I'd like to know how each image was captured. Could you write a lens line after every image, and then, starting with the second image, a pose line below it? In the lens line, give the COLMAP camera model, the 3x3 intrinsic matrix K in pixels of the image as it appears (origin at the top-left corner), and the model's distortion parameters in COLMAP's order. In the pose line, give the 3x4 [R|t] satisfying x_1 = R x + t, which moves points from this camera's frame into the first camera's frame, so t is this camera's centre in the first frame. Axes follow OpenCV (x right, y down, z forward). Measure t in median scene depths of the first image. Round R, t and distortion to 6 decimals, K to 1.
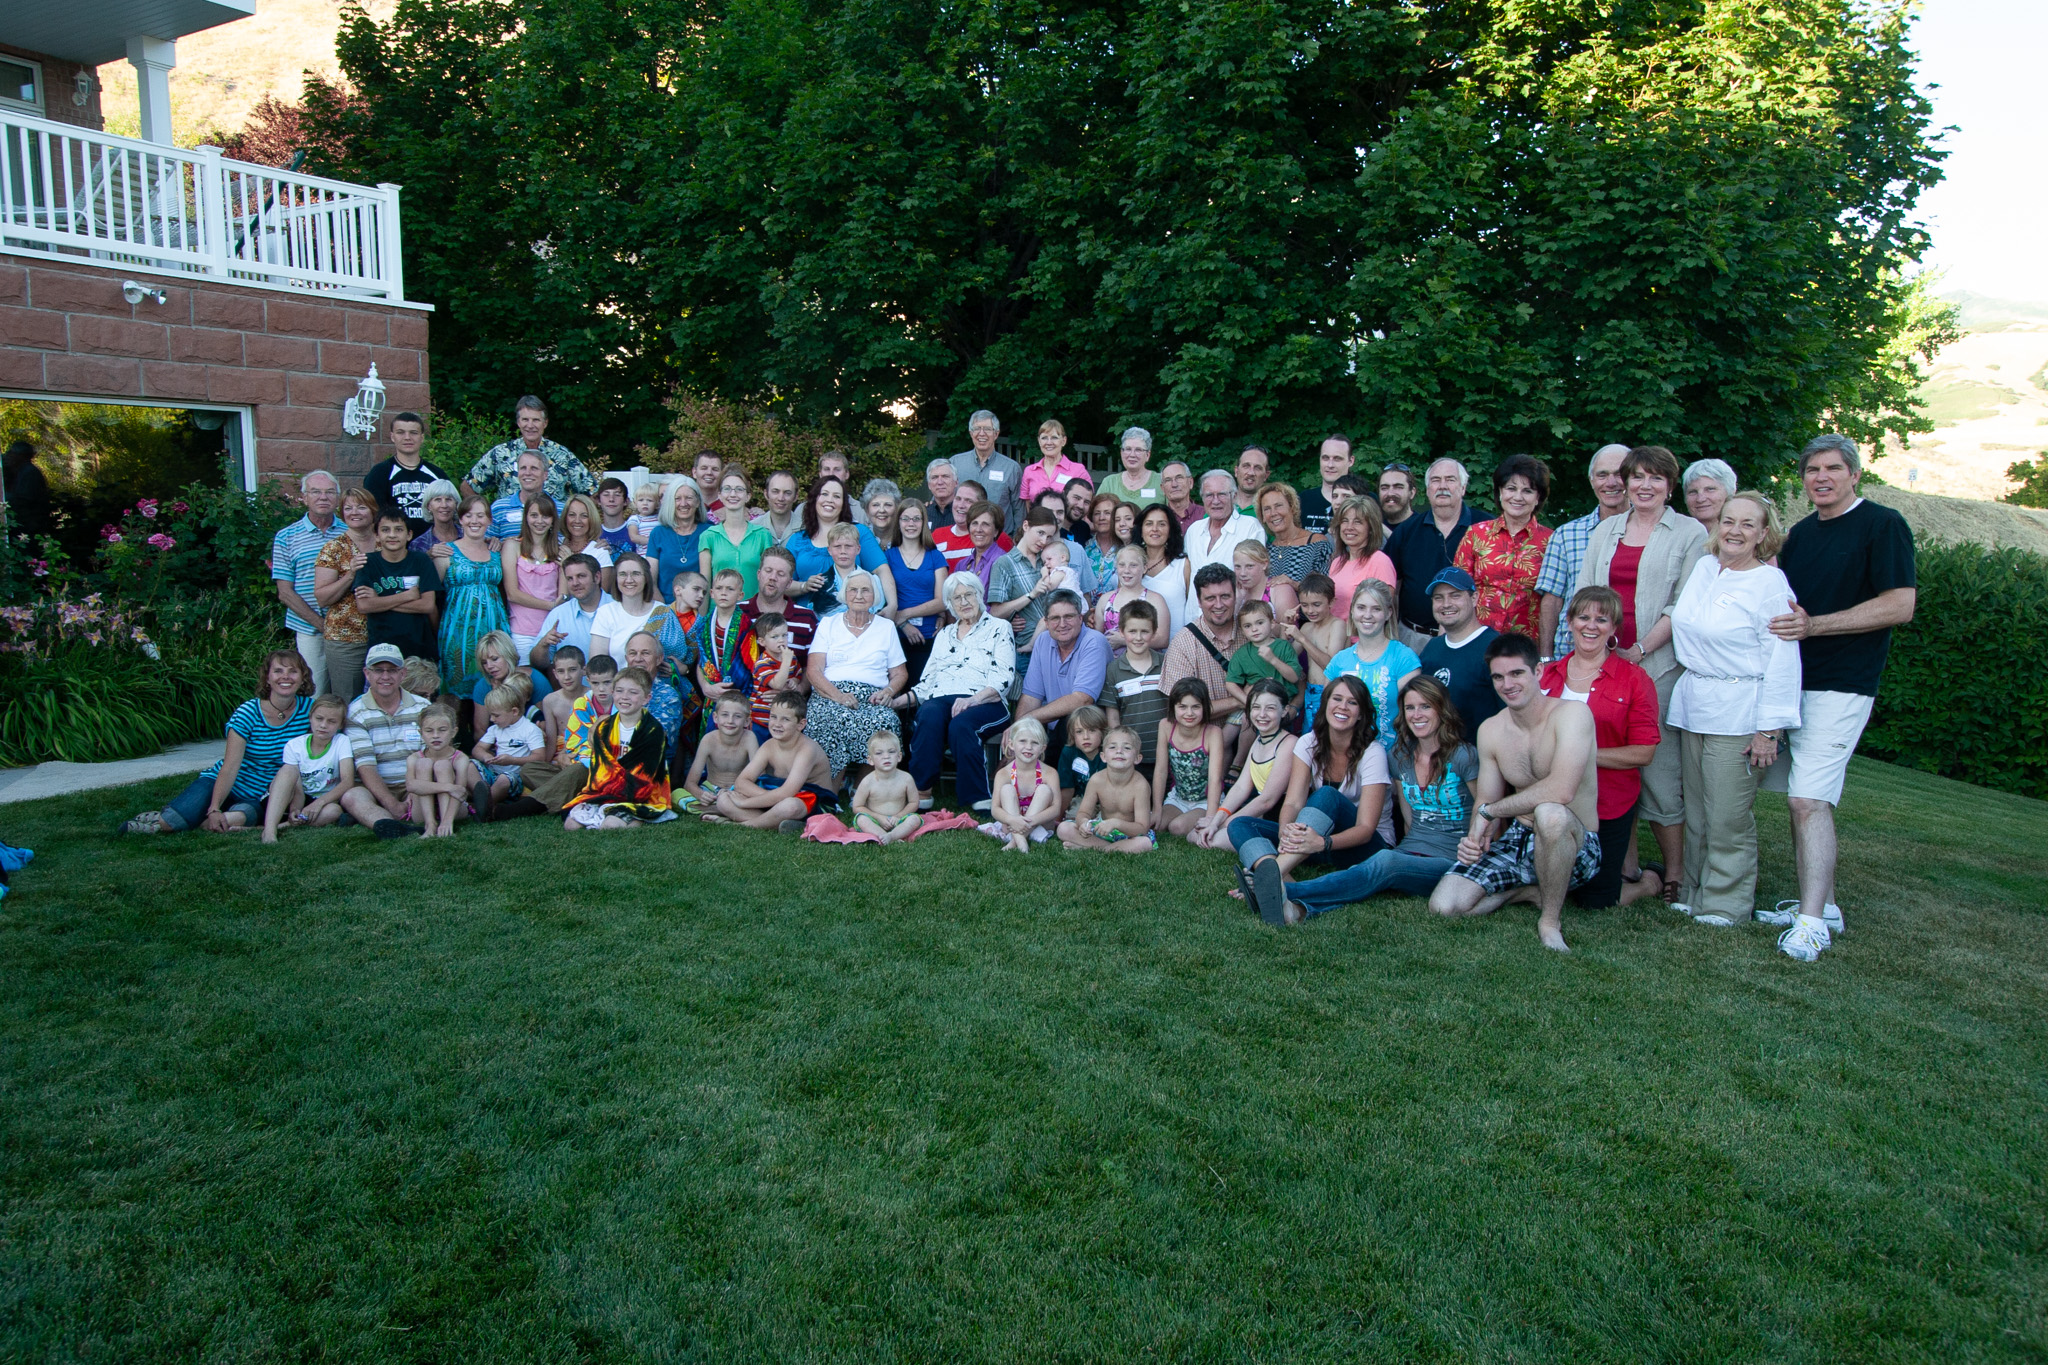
lens RADIAL K [[1497.2, 0, 1017.8], [0, 1497.2, 695.9], [0, 0, 1]] dist [-0.003240, 0.014784]
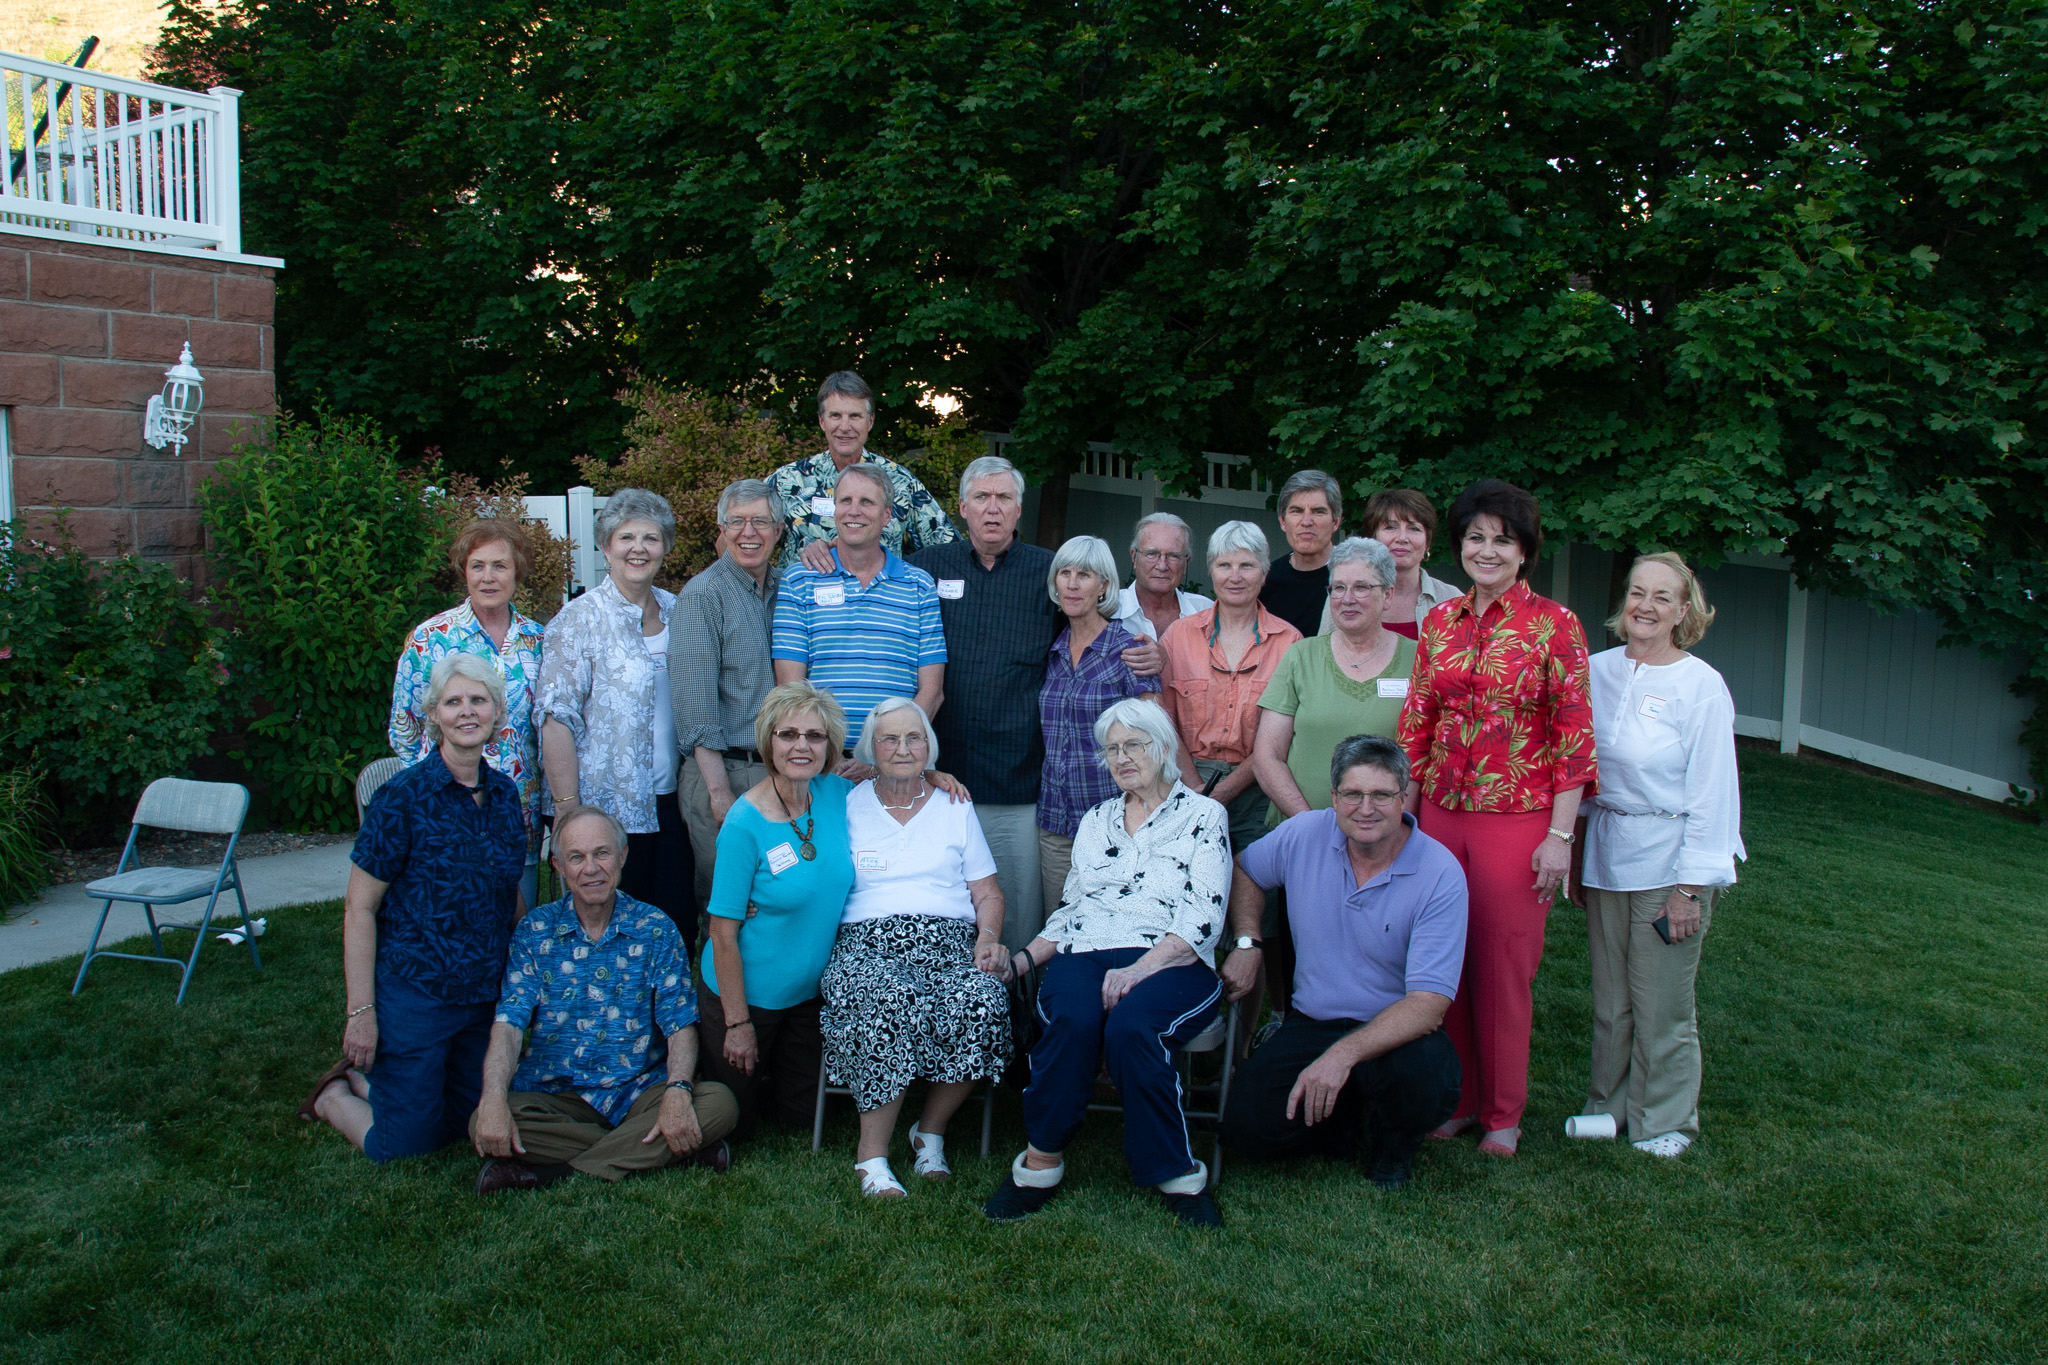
lens RADIAL K [[1755.8, 0, 1017.1], [0, 1755.8, 691.6], [0, 0, 1]] dist [-0.167452, 0.159381]
pose [[0.999764, 0.001185, -0.021709, -0.042757], [-0.001787, 0.999614, -0.027732, -0.048910], [0.021668, 0.027764, 0.999380, 0.272778]]
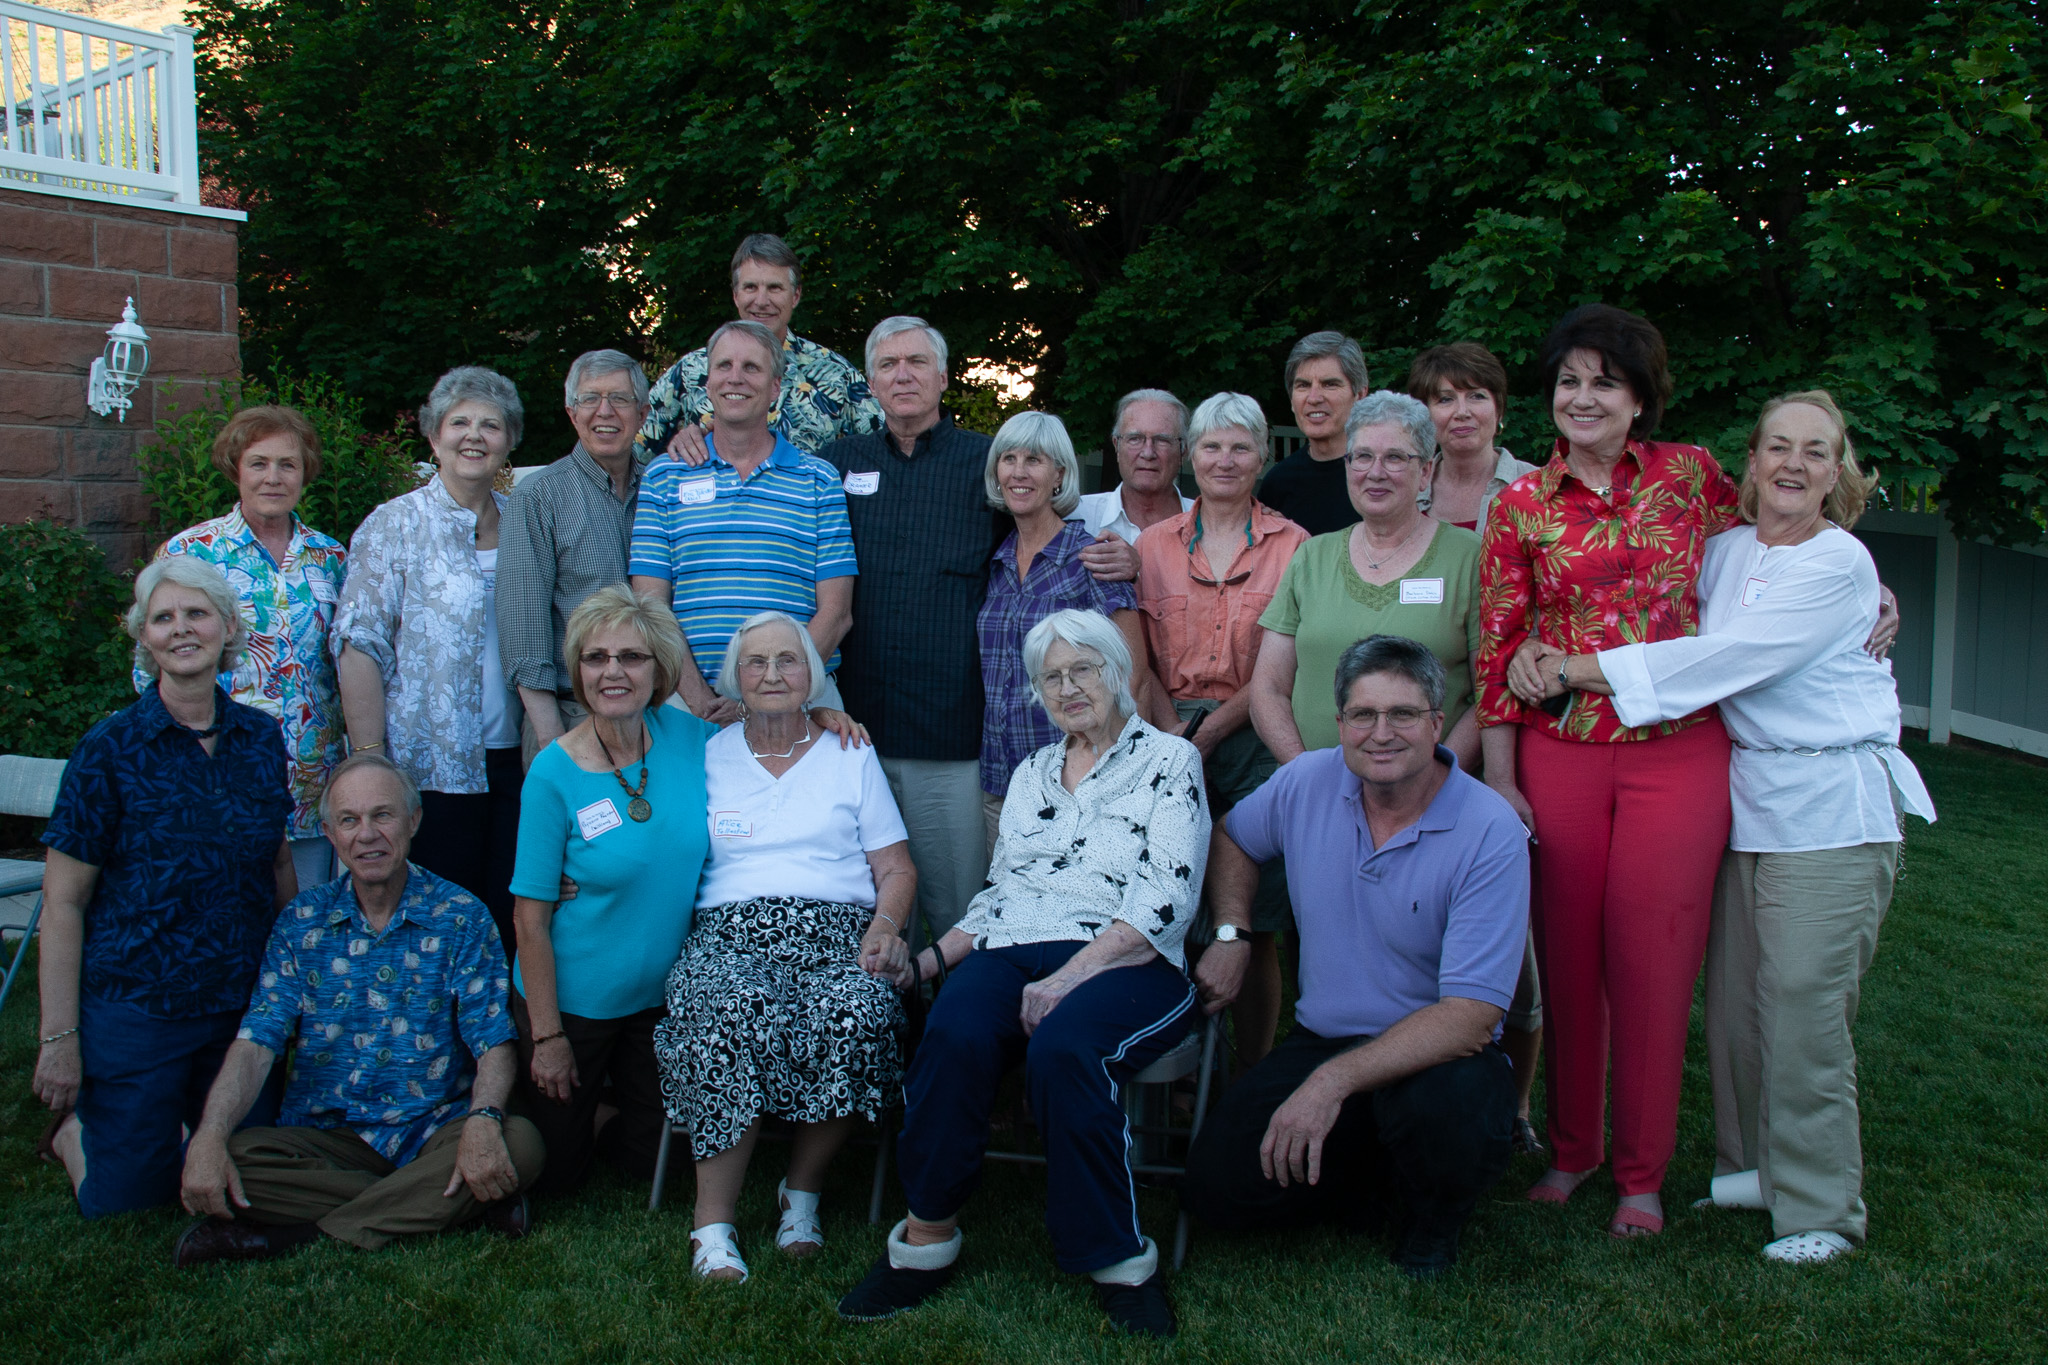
lens RADIAL K [[1743.4, 0, 1008.8], [0, 1743.4, 710.1], [0, 0, 1]] dist [-0.159888, 0.145049]
pose [[0.995703, -0.008942, -0.092172, -0.007275], [0.005926, 0.999440, -0.032942, -0.030124], [0.092415, 0.032255, 0.995198, 0.384736]]
